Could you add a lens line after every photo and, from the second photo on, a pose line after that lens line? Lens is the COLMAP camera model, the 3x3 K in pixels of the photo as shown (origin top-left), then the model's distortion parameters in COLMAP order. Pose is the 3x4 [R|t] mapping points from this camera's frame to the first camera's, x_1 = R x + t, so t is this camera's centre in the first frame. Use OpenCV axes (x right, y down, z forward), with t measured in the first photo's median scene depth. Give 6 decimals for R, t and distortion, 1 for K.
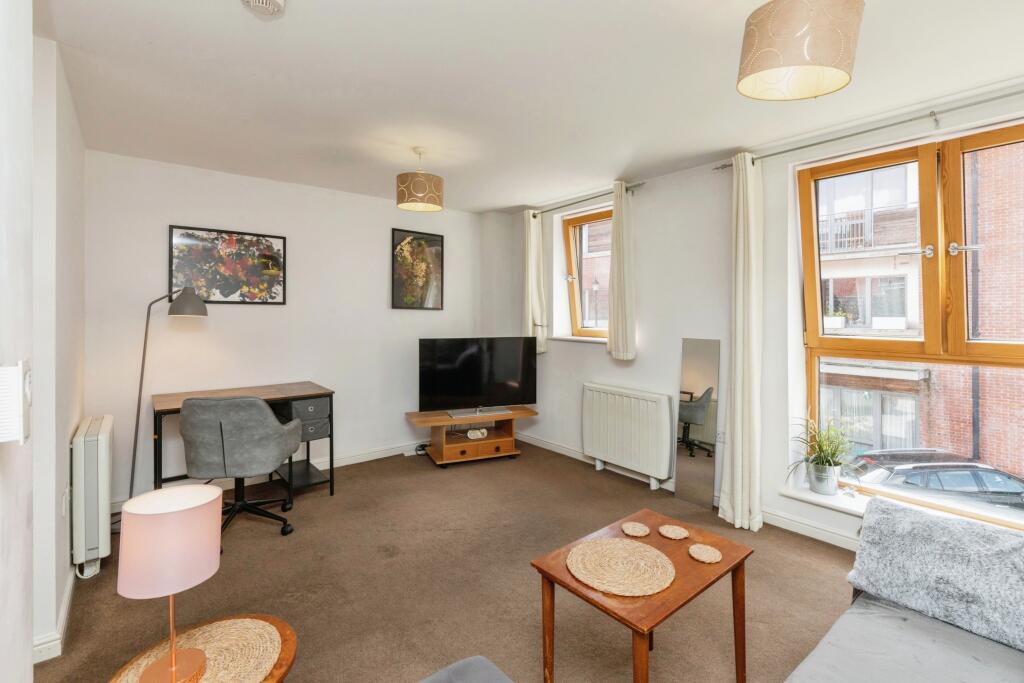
lens RADIAL K [[467.2, 0, 524.7], [0, 467.2, 315.4], [0, 0, 1]] dist [0.002154, 0.000412]
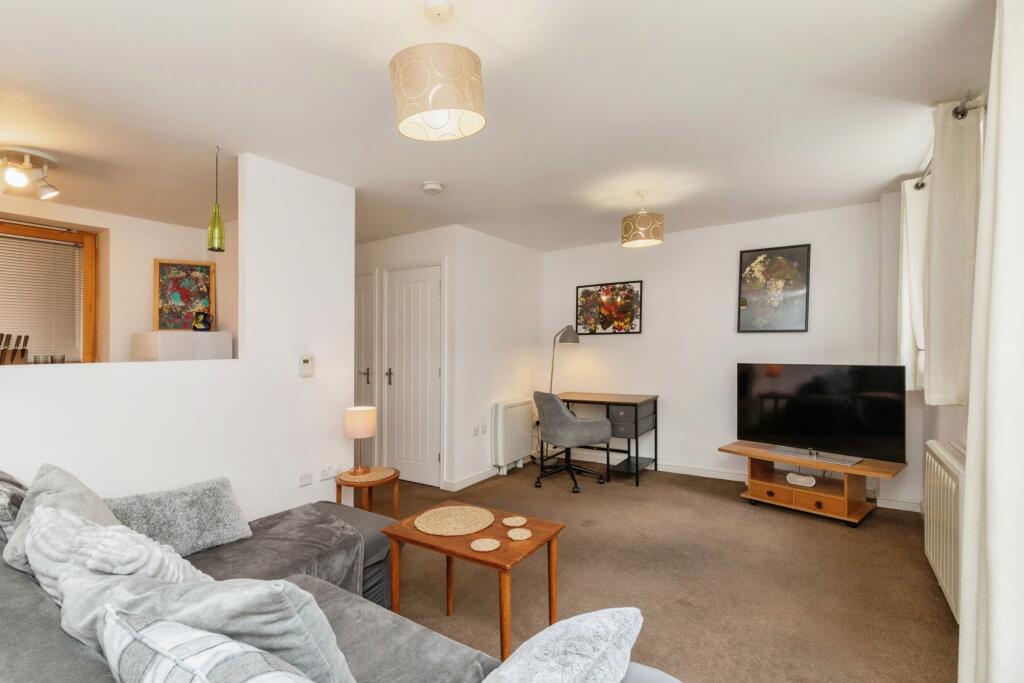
lens RADIAL K [[467.2, 0, 518.8], [0, 467.2, 346.2], [0, 0, 1]] dist [0.002154, 0.000412]
pose [[0.280433, -0.013118, -0.959784, 0.620909], [0.013128, 0.999866, -0.009830, 0.020310], [0.959784, -0.009843, 0.280567, 0.323049]]
